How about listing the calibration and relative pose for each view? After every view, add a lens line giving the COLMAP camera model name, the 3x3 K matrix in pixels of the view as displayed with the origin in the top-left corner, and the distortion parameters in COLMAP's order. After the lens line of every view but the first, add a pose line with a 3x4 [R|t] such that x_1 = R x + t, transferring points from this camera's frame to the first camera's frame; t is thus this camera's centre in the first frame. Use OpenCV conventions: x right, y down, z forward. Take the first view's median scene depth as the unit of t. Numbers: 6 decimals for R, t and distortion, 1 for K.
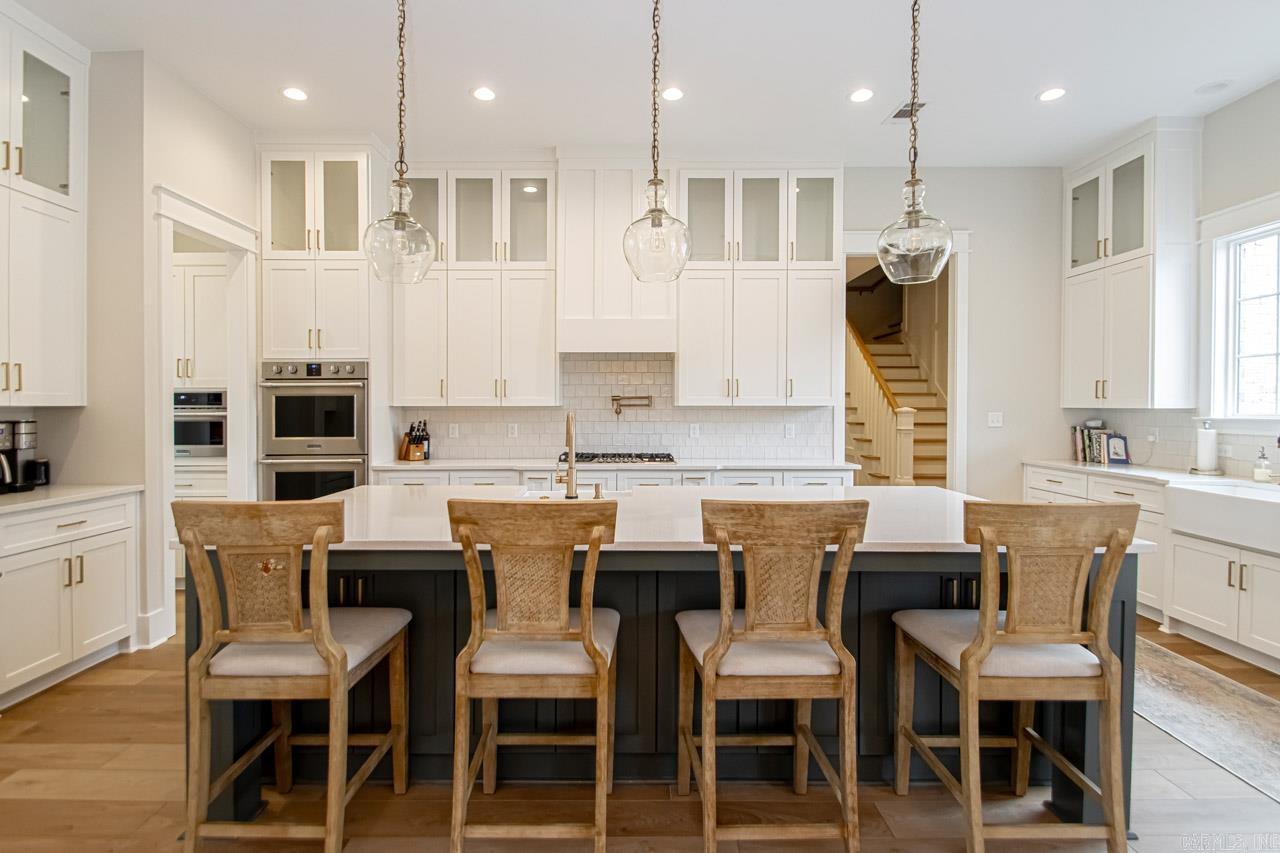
lens RADIAL K [[631.8, 0, 627.7], [0, 631.8, 418.6], [0, 0, 1]] dist [0.002684, -0.005616]
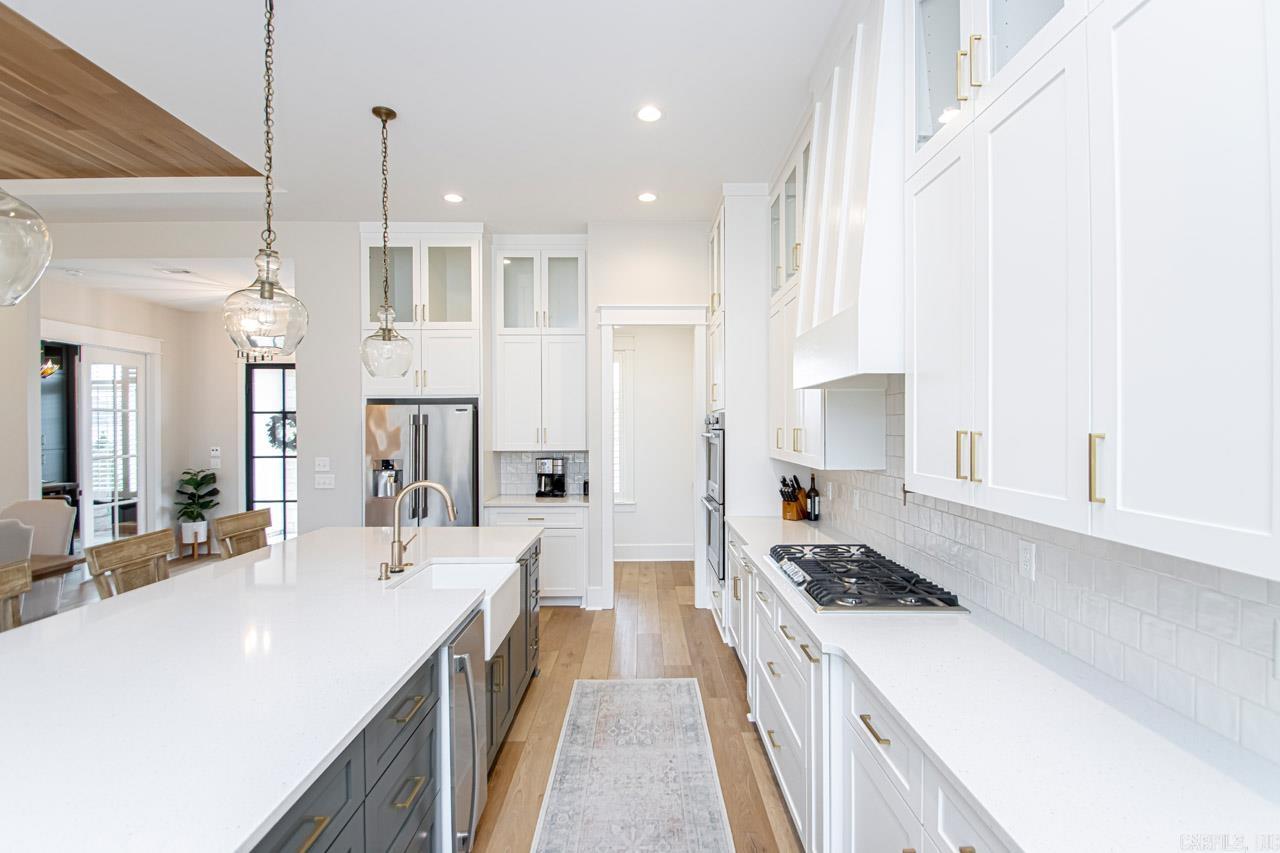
lens RADIAL K [[597.9, 0, 646.2], [0, 597.9, 417.4], [0, 0, 1]] dist [0.004341, -0.008758]
pose [[0.010975, -0.015874, -0.999814, 0.517128], [-0.014285, 0.999769, -0.016030, -0.062495], [0.999838, 0.014458, 0.010745, 0.843019]]
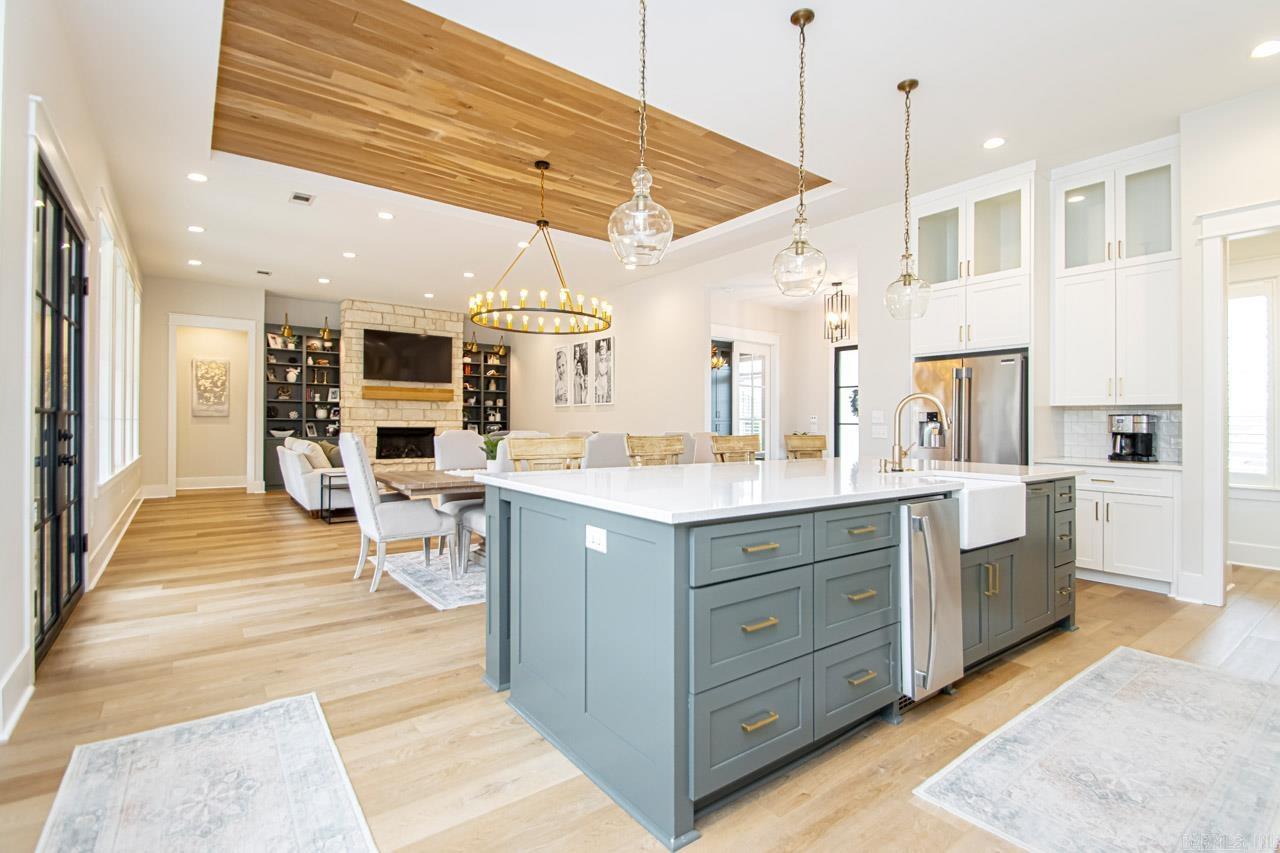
lens RADIAL K [[597.9, 0, 647.9], [0, 597.9, 421.0], [0, 0, 1]] dist [0.004341, -0.008758]
pose [[-0.797572, -0.017130, -0.602981, 0.564624], [-0.023995, 0.999707, 0.003338, 0.027182], [0.602747, 0.017131, -0.797749, 0.974823]]
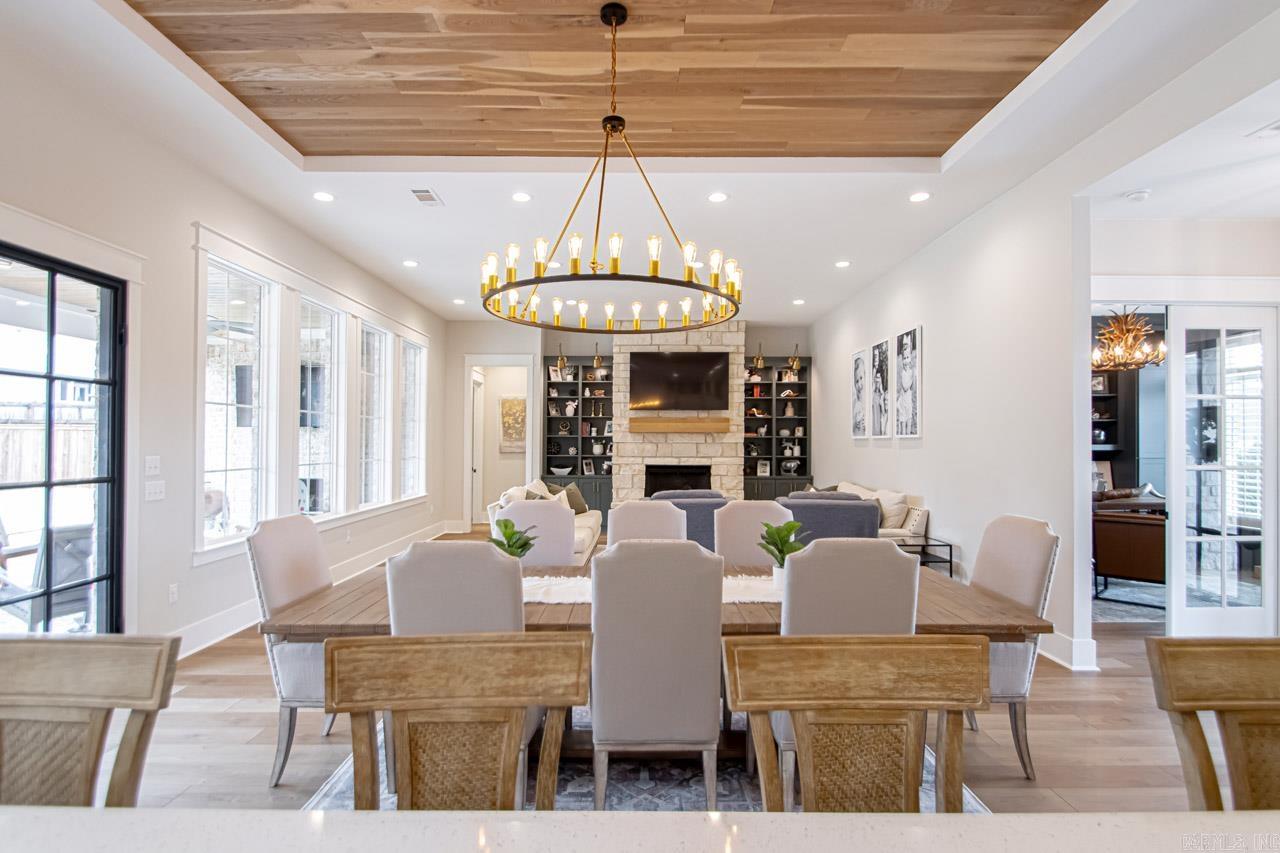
lens RADIAL K [[631.8, 0, 640.4], [0, 631.8, 439.6], [0, 0, 1]] dist [0.002684, -0.005616]
pose [[-0.999965, -0.006865, -0.004726, 0.039362], [-0.006921, 0.999904, 0.012004, -0.025450], [0.004644, 0.012036, -0.999917, 0.598223]]
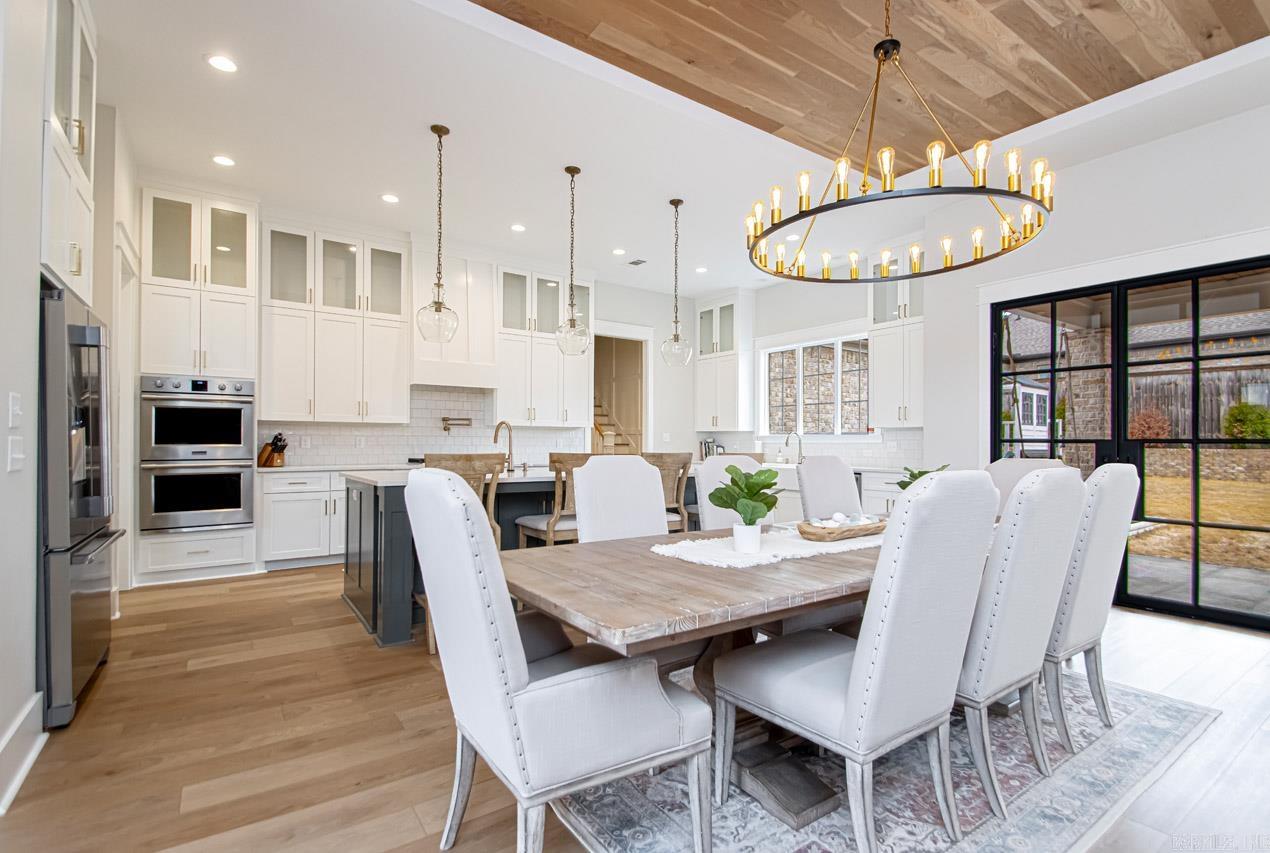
lens RADIAL K [[593.2, 0, 646.8], [0, 593.2, 437.0], [0, 0, 1]] dist [0.004341, -0.008758]
pose [[0.820722, 0.012109, 0.571200, -0.436828], [0.003049, 0.999668, -0.025573, 0.045776], [-0.571320, 0.022730, 0.820413, -0.344296]]
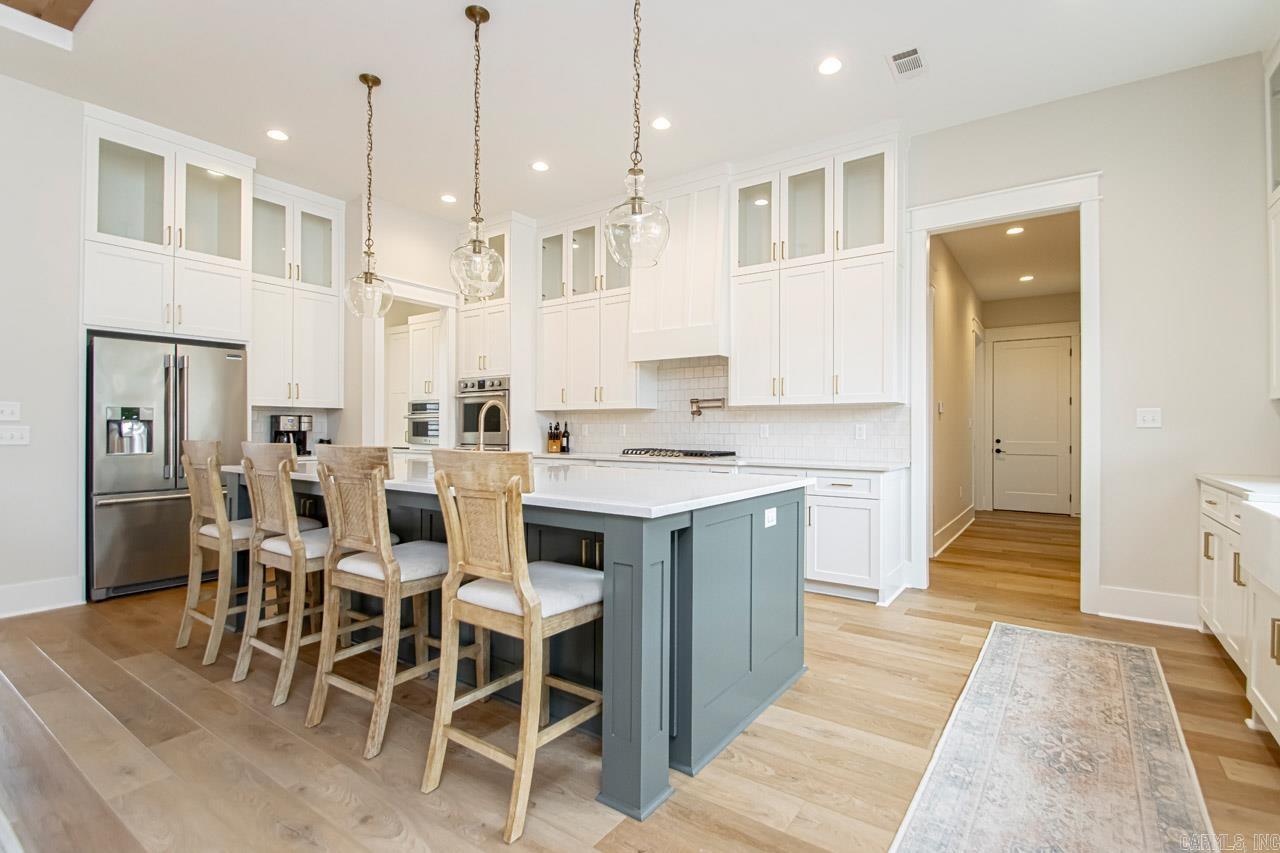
lens RADIAL K [[597.9, 0, 647.1], [0, 597.9, 431.9], [0, 0, 1]] dist [0.004341, -0.008758]
pose [[0.820707, 0.003708, -0.571337, 0.558847], [-0.013454, 0.999827, -0.012836, 0.039828], [0.571191, 0.018221, 0.820615, 0.107879]]
